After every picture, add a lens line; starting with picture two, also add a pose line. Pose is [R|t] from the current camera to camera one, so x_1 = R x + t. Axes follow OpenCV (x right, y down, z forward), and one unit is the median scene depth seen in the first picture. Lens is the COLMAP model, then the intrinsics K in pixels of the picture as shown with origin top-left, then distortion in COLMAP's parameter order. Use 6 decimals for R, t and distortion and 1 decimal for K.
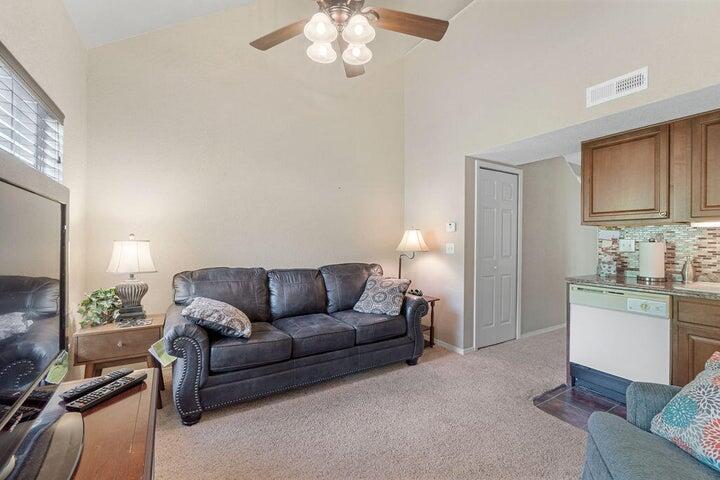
lens RADIAL K [[312.4, 0, 355.0], [0, 312.4, 240.5], [0, 0, 1]] dist [-0.003269, -0.000026]
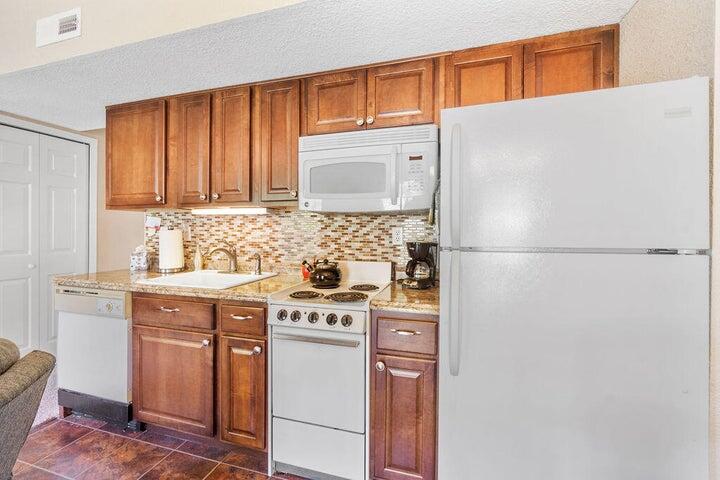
lens RADIAL K [[312.4, 0, 359.2], [0, 312.4, 235.2], [0, 0, 1]] dist [-0.003269, -0.000026]
pose [[0.738462, -0.012189, 0.674185, 0.745089], [-0.001046, 0.999815, 0.019223, 0.002751], [-0.674294, -0.014901, 0.738312, -0.054848]]
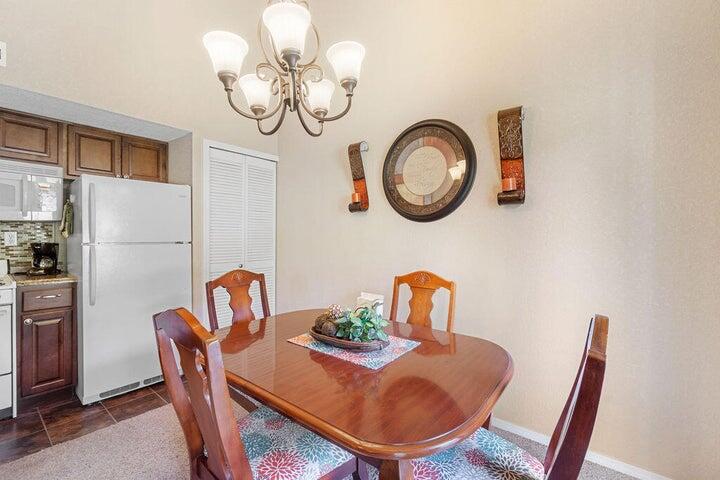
lens RADIAL K [[312.4, 0, 355.7], [0, 312.4, 240.2], [0, 0, 1]] dist [-0.003269, -0.000026]
pose [[-0.351982, -0.014625, 0.935892, 0.053464], [-0.009768, 0.999881, 0.011951, 0.001805], [-0.935956, -0.004935, -0.352083, -0.210894]]
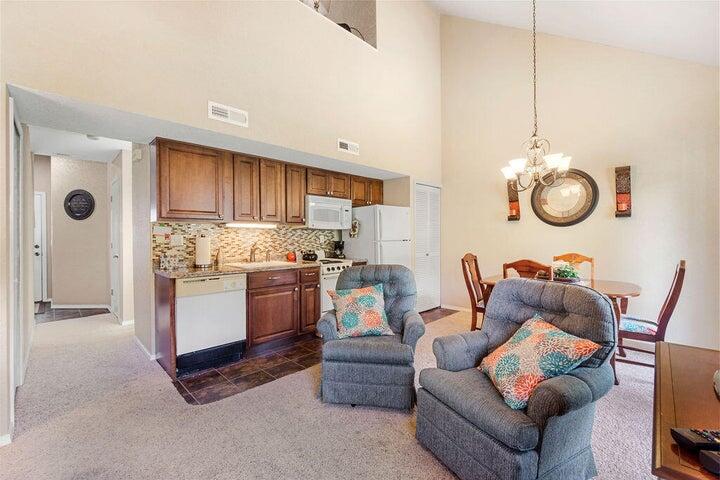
lens RADIAL K [[312.4, 0, 355.4], [0, 312.4, 239.4], [0, 0, 1]] dist [-0.003269, -0.000026]
pose [[-0.248213, -0.011288, 0.968640, -0.447574], [0.002241, 0.999923, 0.012227, 0.000558], [-0.968703, 0.005206, -0.248169, 0.713531]]
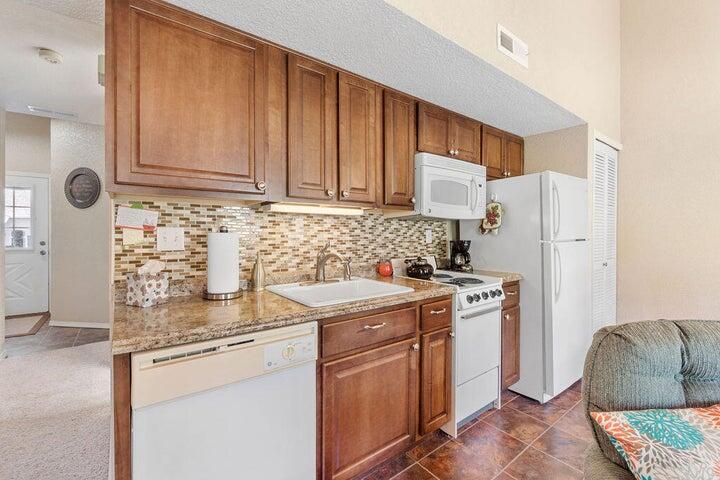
lens RADIAL K [[312.4, 0, 351.4], [0, 312.4, 236.3], [0, 0, 1]] dist [-0.003269, -0.000026]
pose [[-0.109620, -0.015733, 0.993849, 0.332461], [-0.002401, 0.999876, 0.015564, 0.003116], [-0.993971, -0.000680, -0.109644, 0.824975]]
